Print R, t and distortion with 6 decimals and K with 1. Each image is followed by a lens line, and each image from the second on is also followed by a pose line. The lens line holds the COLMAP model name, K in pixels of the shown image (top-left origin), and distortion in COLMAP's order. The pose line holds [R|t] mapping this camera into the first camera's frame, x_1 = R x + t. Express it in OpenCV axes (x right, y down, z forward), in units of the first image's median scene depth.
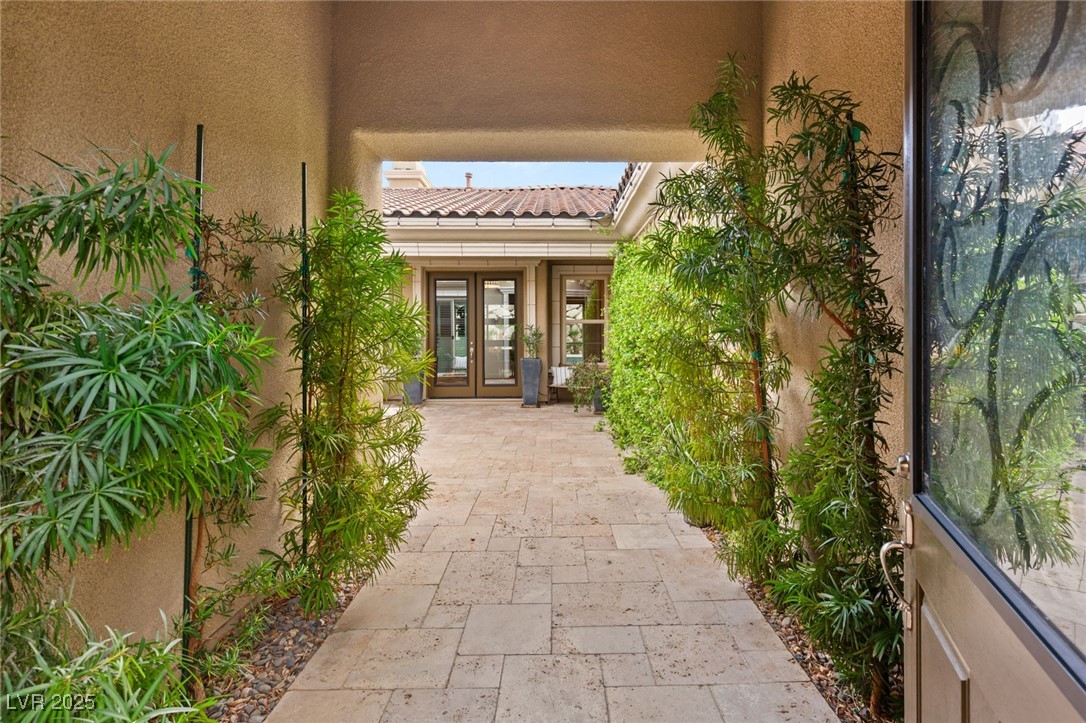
lens RADIAL K [[494.3, 0, 545.2], [0, 494.3, 357.2], [0, 0, 1]] dist [0.000864, 0.000568]
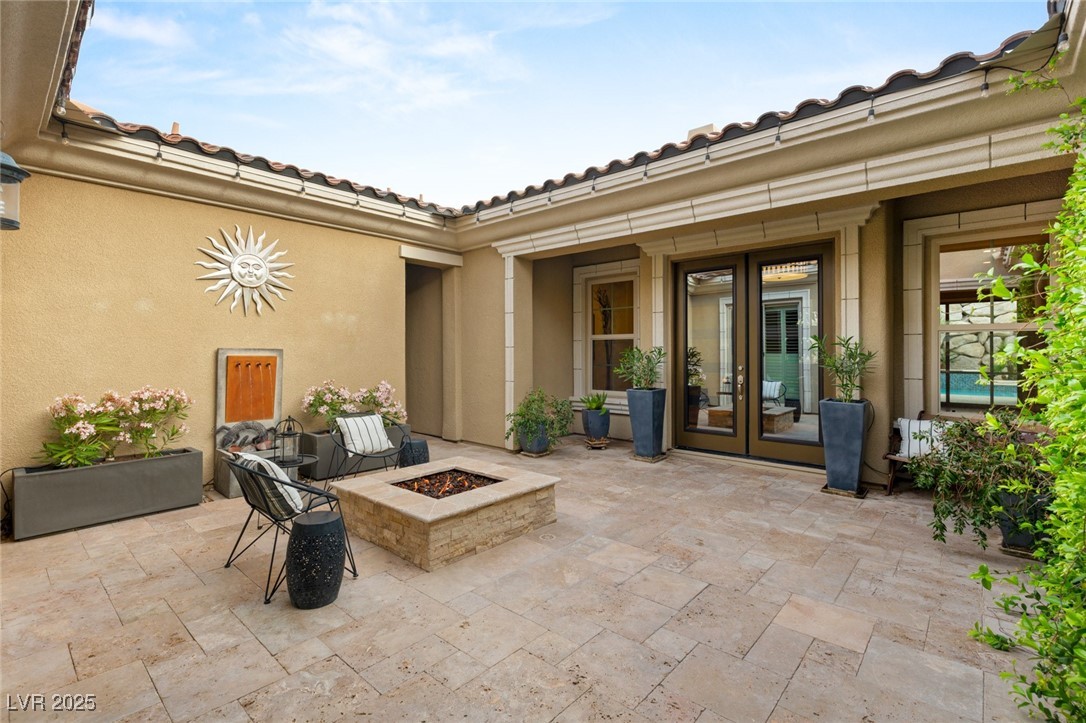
lens RADIAL K [[494.3, 0, 536.0], [0, 494.3, 357.3], [0, 0, 1]] dist [0.000864, 0.000568]
pose [[0.758742, 0.006236, -0.651361, 0.062569], [-0.024408, 0.999524, -0.018863, -0.024632], [0.650934, 0.030211, 0.758533, 0.371468]]
